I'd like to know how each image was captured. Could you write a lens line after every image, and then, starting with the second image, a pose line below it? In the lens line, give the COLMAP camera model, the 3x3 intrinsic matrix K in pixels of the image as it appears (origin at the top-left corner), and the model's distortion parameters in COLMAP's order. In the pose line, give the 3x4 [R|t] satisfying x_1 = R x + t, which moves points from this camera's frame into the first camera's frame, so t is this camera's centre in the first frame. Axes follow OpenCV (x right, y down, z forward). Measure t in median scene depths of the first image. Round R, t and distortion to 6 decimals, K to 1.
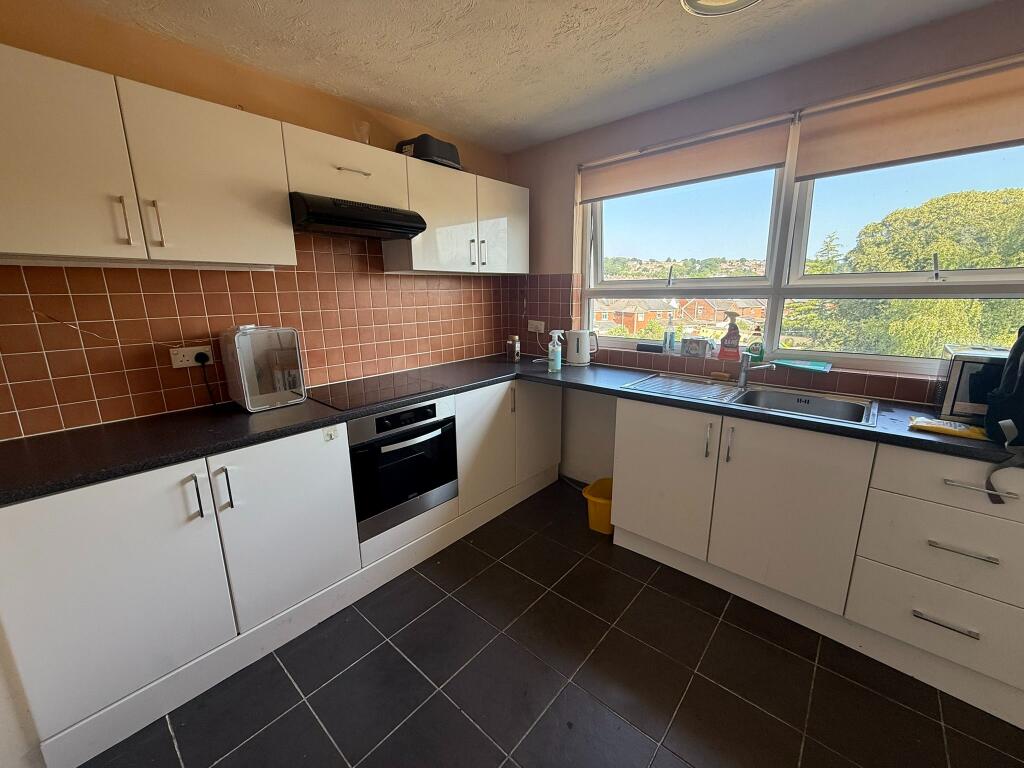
lens RADIAL K [[407.9, 0, 509.8], [0, 407.9, 384.2], [0, 0, 1]] dist [0.000696, -0.000173]
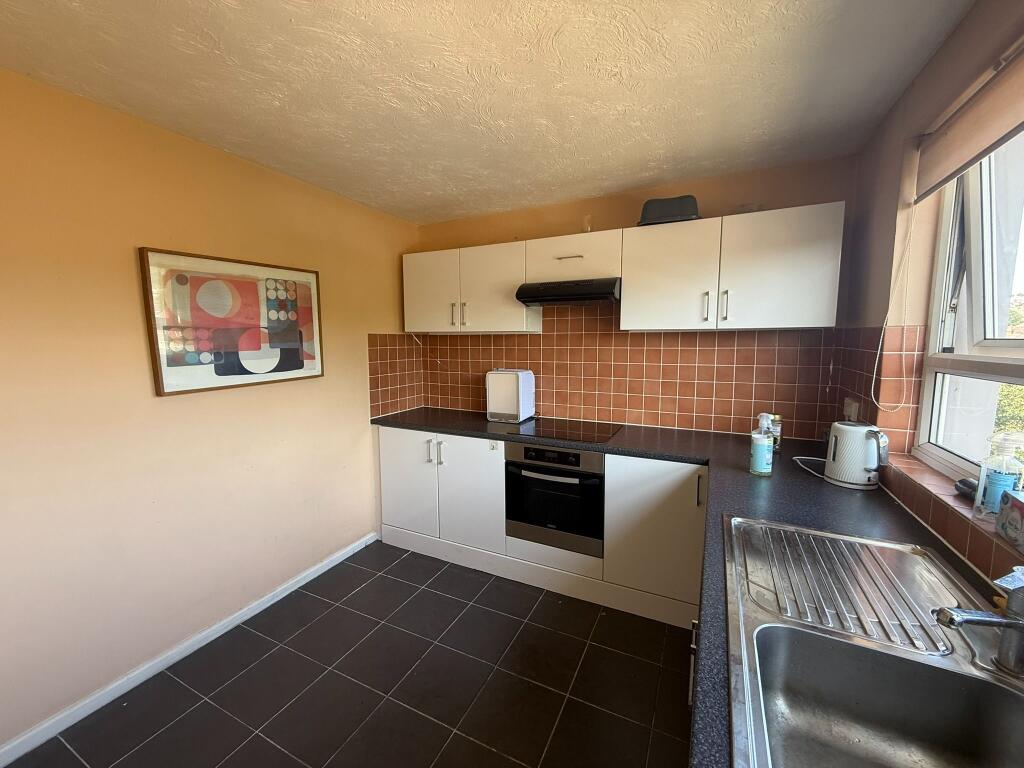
lens RADIAL K [[407.9, 0, 516.8], [0, 407.9, 383.3], [0, 0, 1]] dist [0.000696, -0.000173]
pose [[0.265059, 0.116211, -0.957204, 0.848755], [-0.211694, 0.975504, 0.059812, -0.178714], [0.940707, 0.186780, 0.283167, 0.556293]]
